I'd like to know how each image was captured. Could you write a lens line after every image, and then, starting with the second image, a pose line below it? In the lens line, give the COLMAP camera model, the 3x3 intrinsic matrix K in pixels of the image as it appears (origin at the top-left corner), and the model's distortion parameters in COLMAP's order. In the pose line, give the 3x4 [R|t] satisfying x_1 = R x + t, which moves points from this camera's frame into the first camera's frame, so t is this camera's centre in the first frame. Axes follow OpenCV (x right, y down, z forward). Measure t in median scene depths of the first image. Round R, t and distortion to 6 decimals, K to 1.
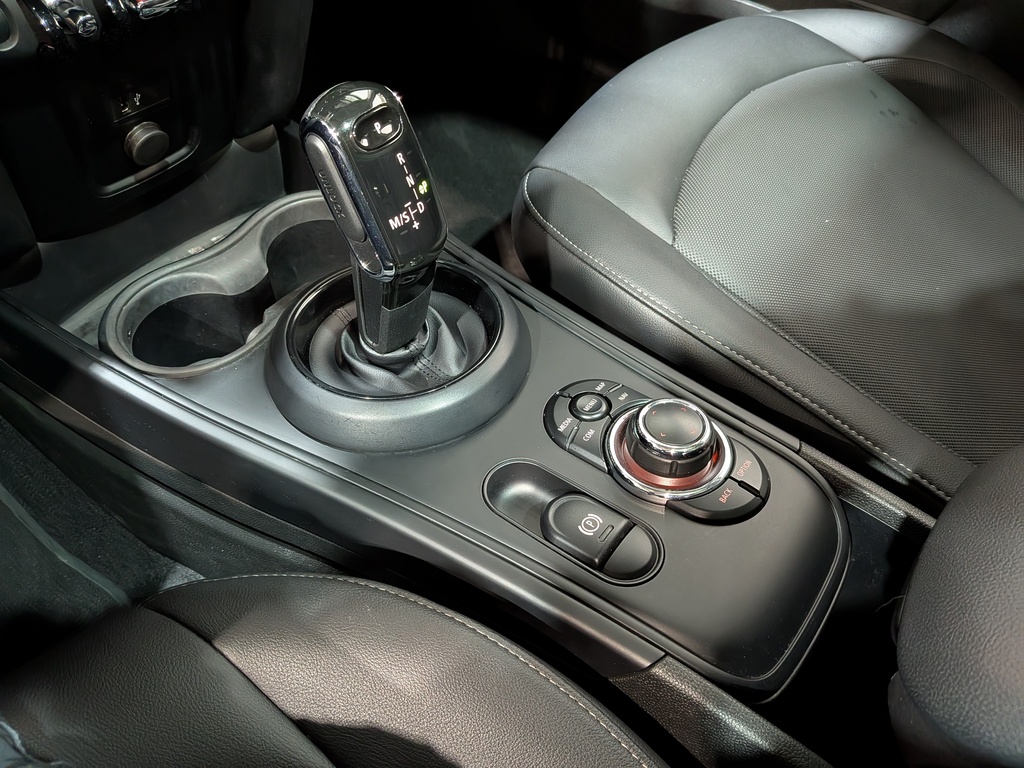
lens RADIAL K [[744.4, 0, 494.5], [0, 744.4, 392.7], [0, 0, 1]] dist [0.057177, -0.104334]
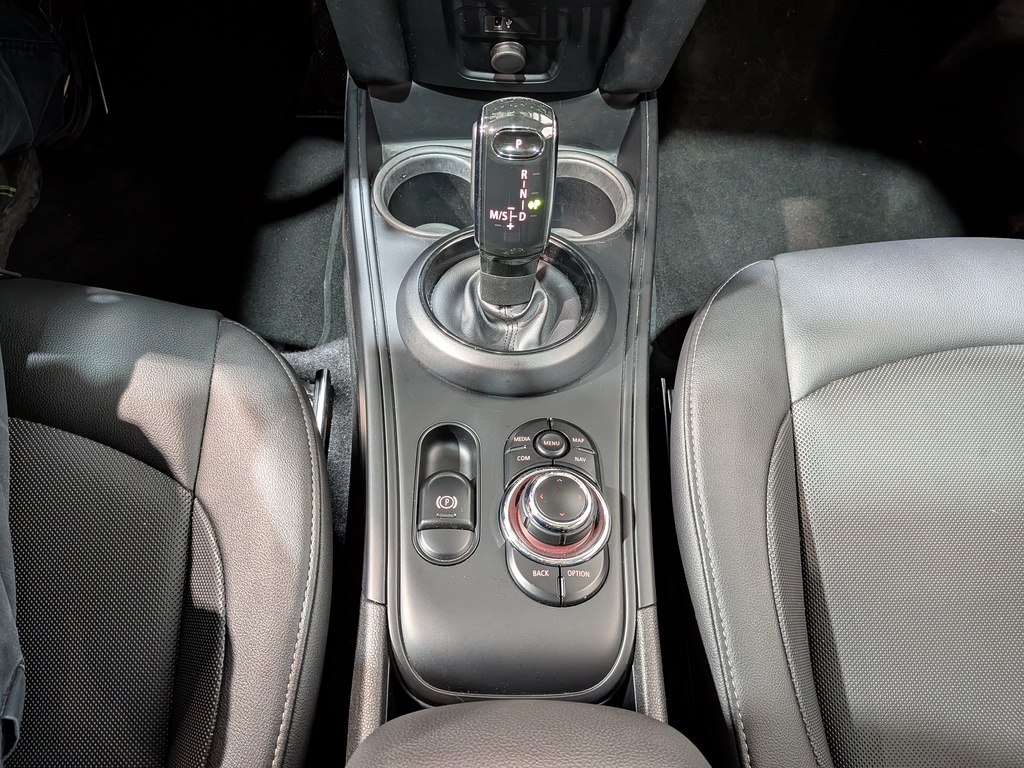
lens RADIAL K [[744.4, 0, 501.2], [0, 744.4, 386.5], [0, 0, 1]] dist [0.057177, -0.104334]
pose [[0.623395, 0.656275, -0.425067, 0.486602], [-0.609832, 0.748323, 0.260995, -0.285731], [0.489372, 0.096516, 0.866718, -0.031104]]
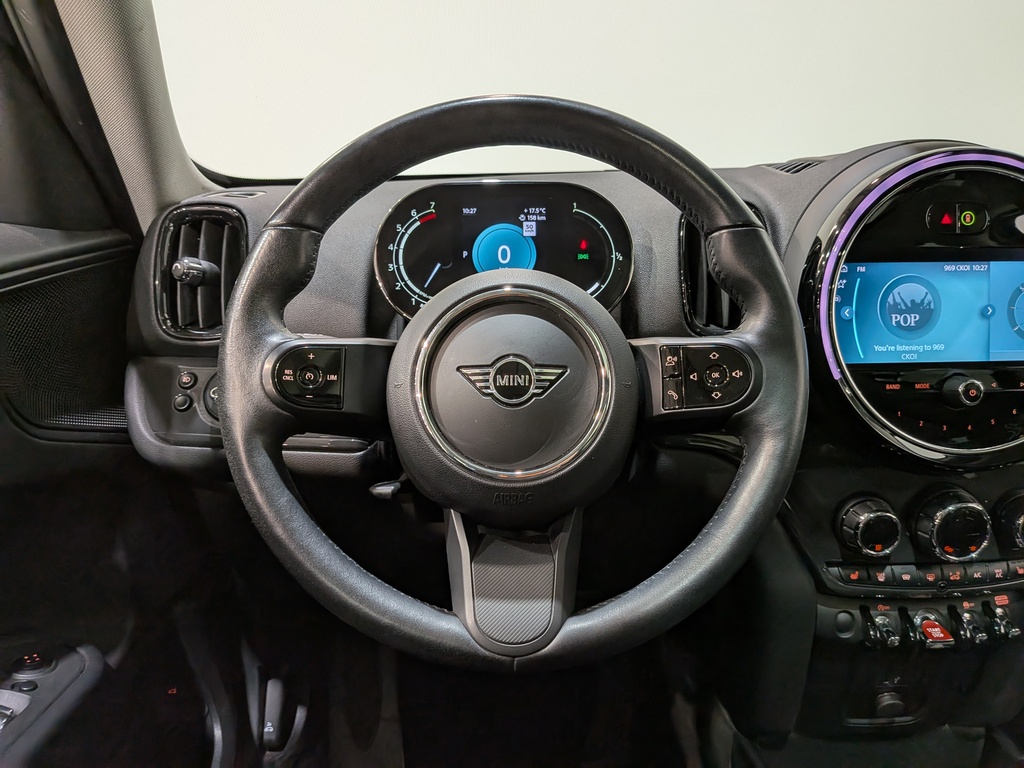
lens RADIAL K [[744.4, 0, 505.4], [0, 744.4, 387.4], [0, 0, 1]] dist [0.057177, -0.104334]
pose [[0.639212, 0.123918, -0.758981, 0.107505], [-0.557135, 0.754924, -0.345962, 0.145127], [0.530102, 0.643998, 0.551596, -0.716602]]
